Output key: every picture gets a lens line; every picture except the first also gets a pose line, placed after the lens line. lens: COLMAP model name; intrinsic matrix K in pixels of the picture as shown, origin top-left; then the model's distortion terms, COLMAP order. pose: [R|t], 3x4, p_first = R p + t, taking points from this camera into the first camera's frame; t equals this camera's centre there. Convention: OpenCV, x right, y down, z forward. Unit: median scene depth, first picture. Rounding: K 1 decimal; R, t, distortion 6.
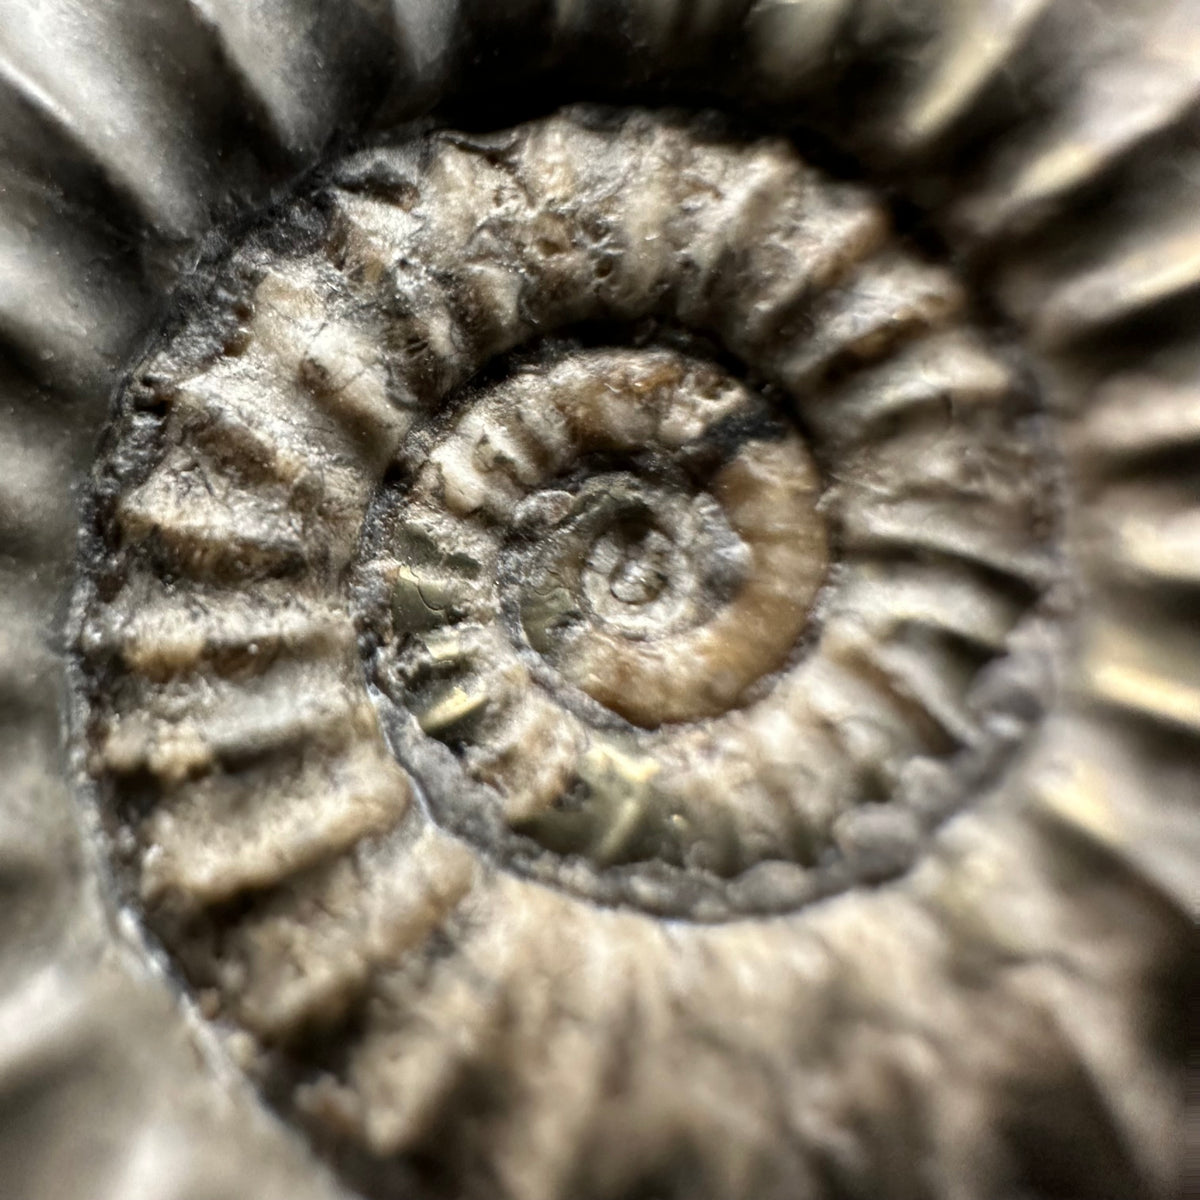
lens RADIAL K [[1189.2, 0, 342.6], [0, 1189.2, 467.8], [0, 0, 1]] dist [-0.049027, 0.001793]
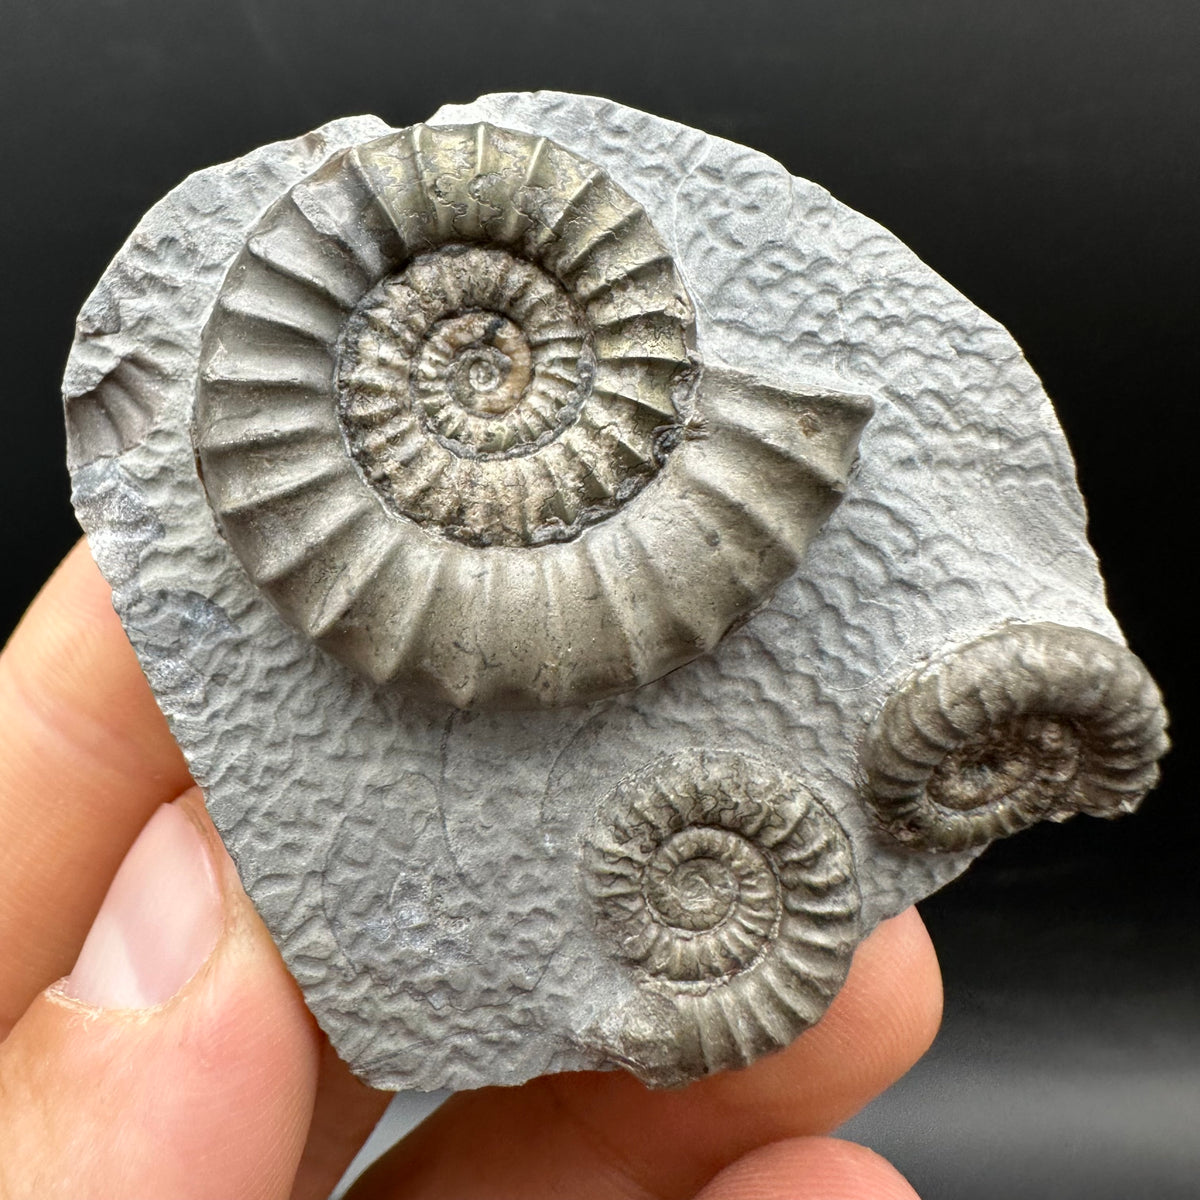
lens RADIAL K [[1158.8, 0, 319.4], [0, 1158.8, 445.8], [0, 0, 1]] dist [-0.008615, -0.016339]
pose [[0.914001, -0.401944, 0.055168, -0.499329], [0.393311, 0.911196, 0.122587, -0.351772], [-0.099541, -0.090347, 0.990923, -2.521963]]
